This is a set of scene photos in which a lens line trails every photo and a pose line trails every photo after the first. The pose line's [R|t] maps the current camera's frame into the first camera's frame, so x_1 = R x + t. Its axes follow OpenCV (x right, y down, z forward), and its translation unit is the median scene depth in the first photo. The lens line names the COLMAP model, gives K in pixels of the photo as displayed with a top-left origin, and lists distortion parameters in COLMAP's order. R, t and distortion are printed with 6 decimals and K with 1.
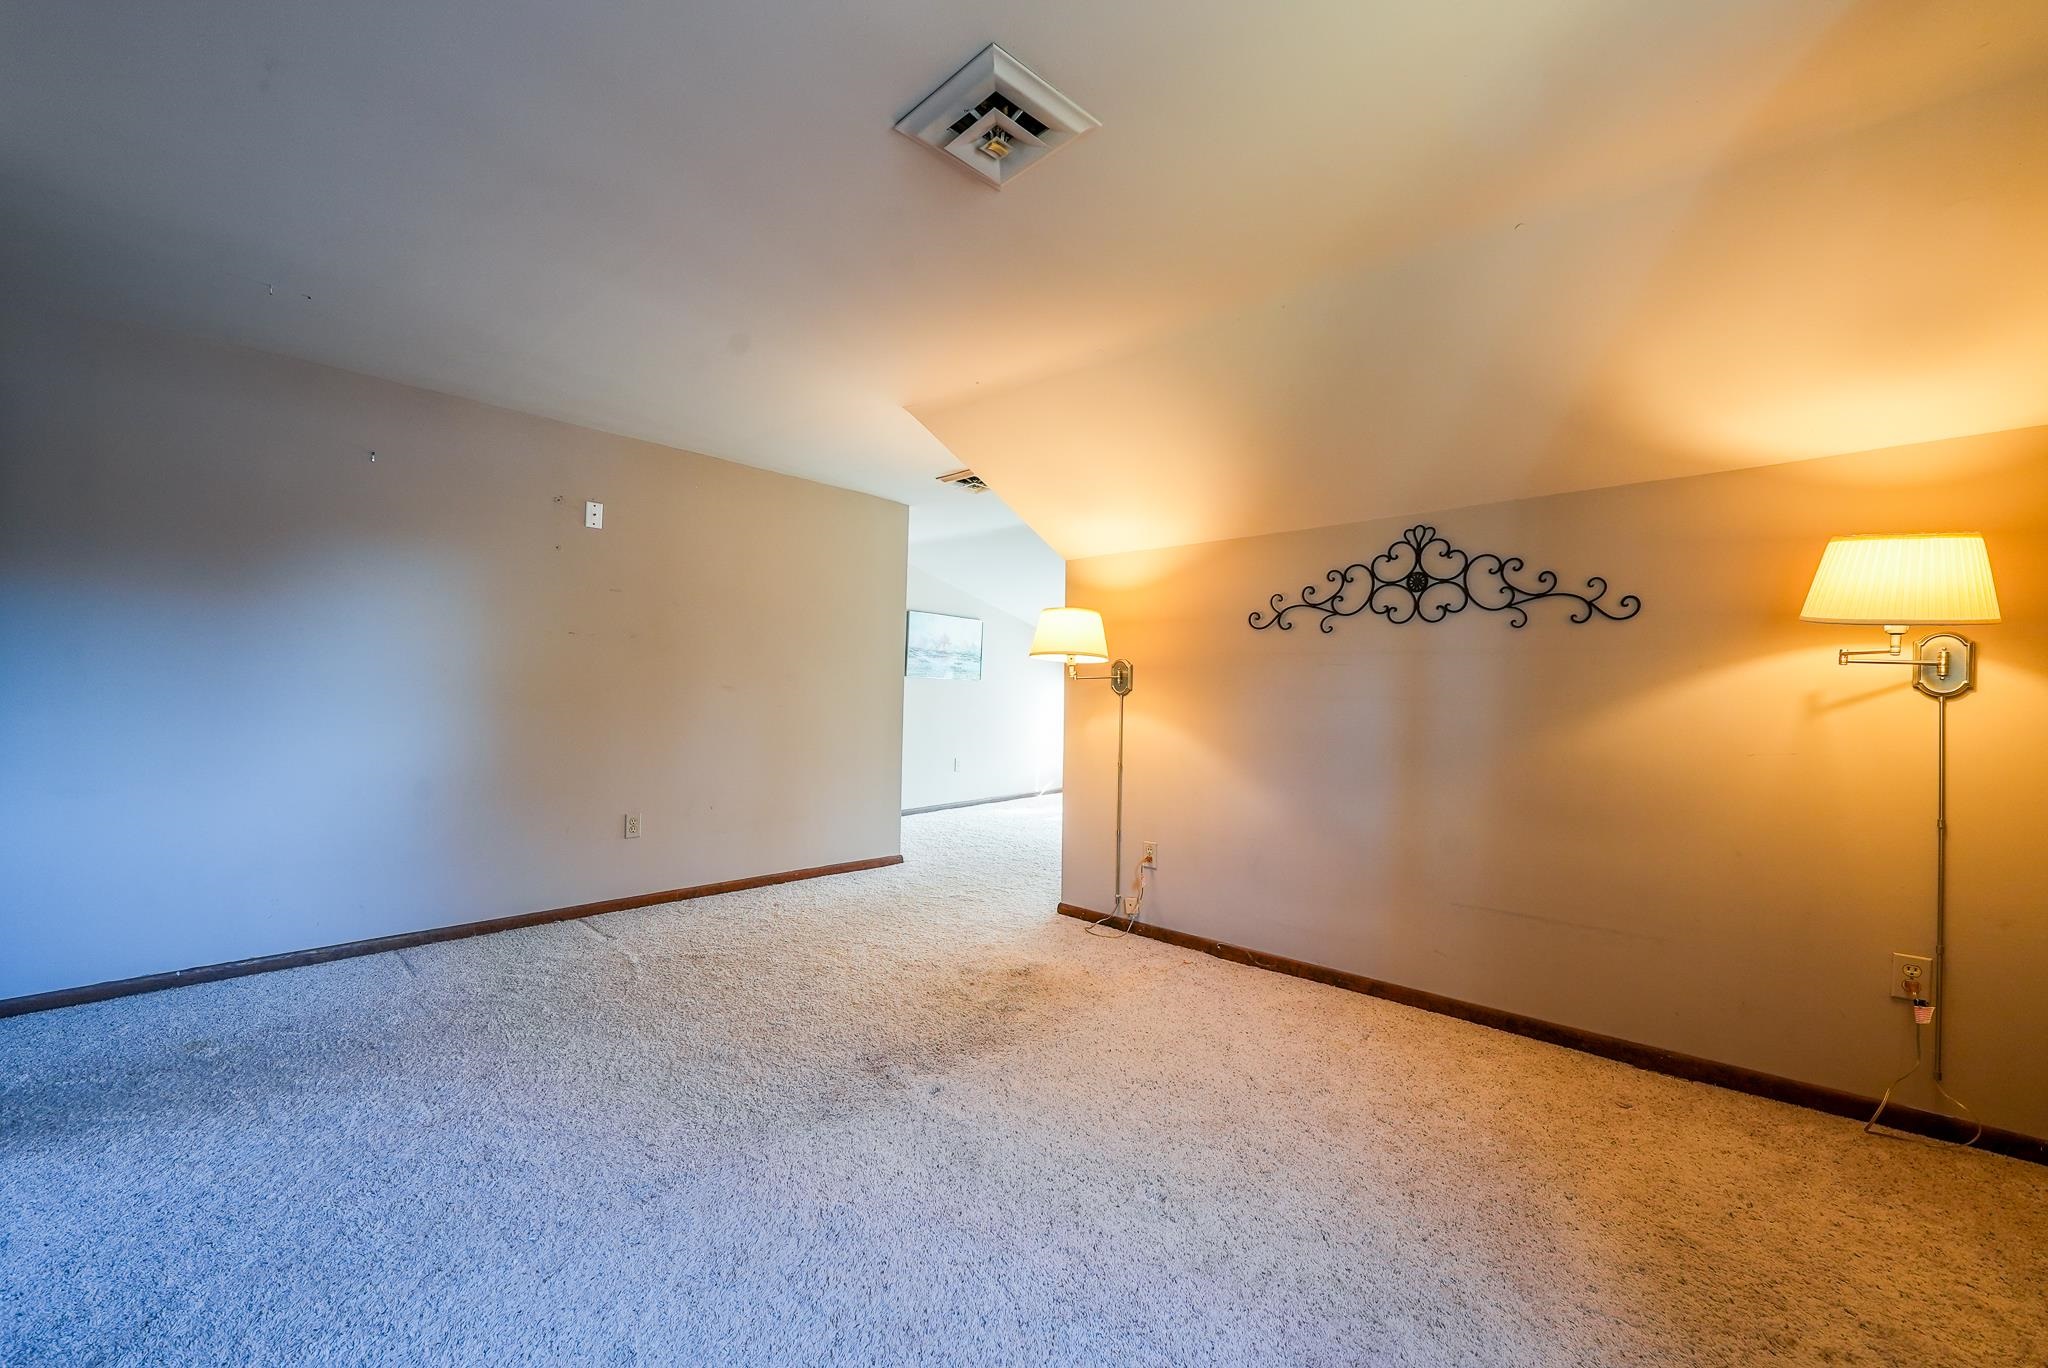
lens RADIAL K [[834.4, 0, 1021.0], [0, 834.4, 685.0], [0, 0, 1]] dist [-0.004127, -0.001491]
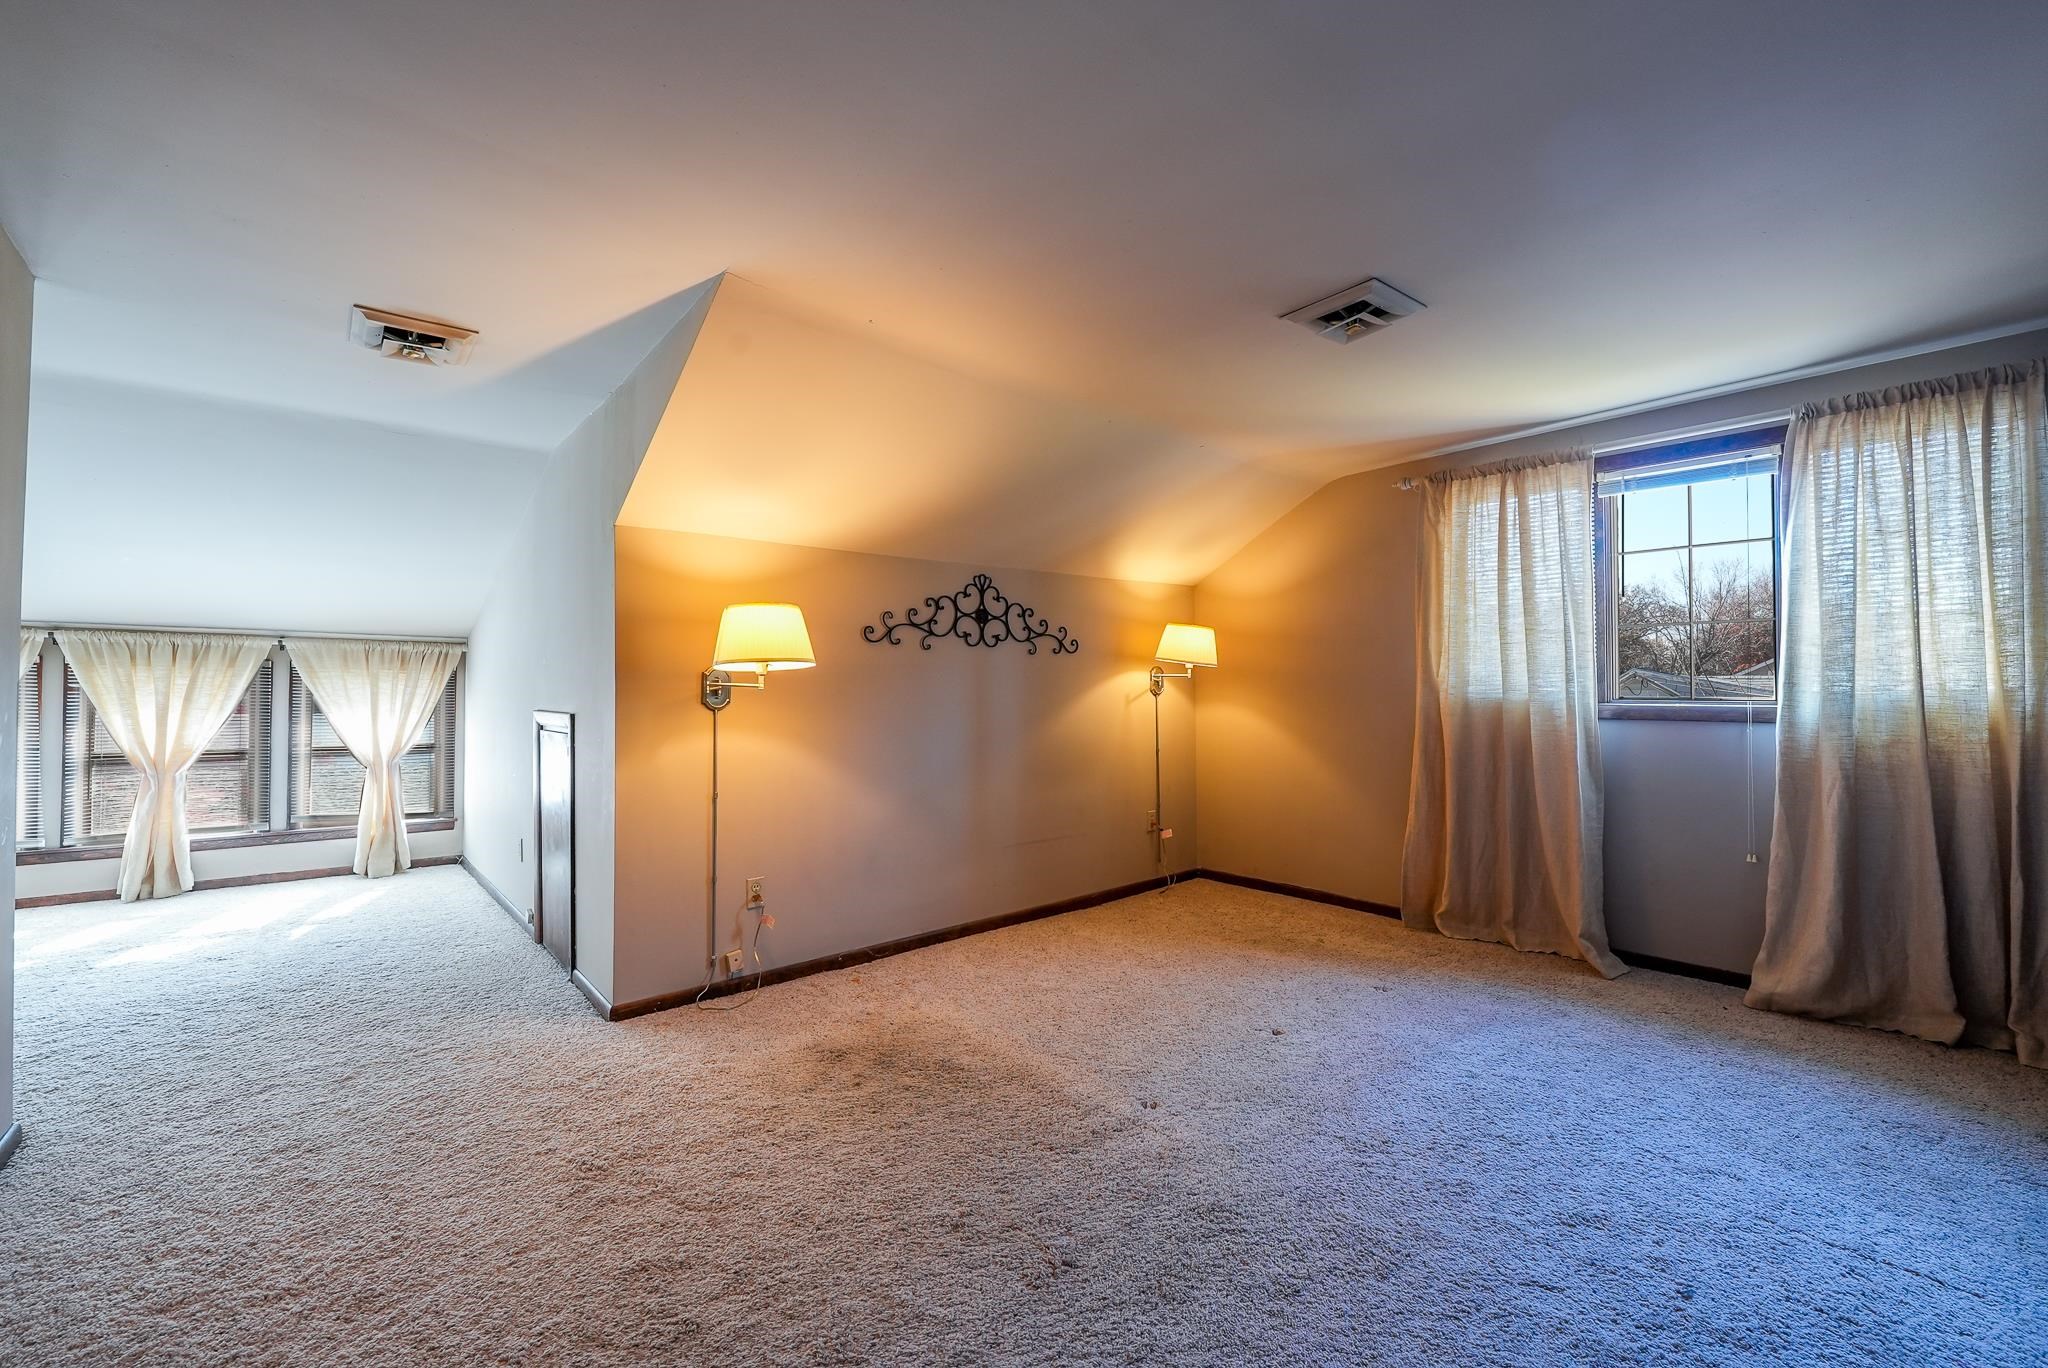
lens RADIAL K [[834.4, 0, 1018.6], [0, 834.4, 678.3], [0, 0, 1]] dist [-0.004127, -0.001491]
pose [[0.103526, 0.005831, 0.994610, -0.846178], [0.009302, 0.999933, -0.006830, -0.013368], [-0.994583, 0.009959, 0.103465, 0.792561]]
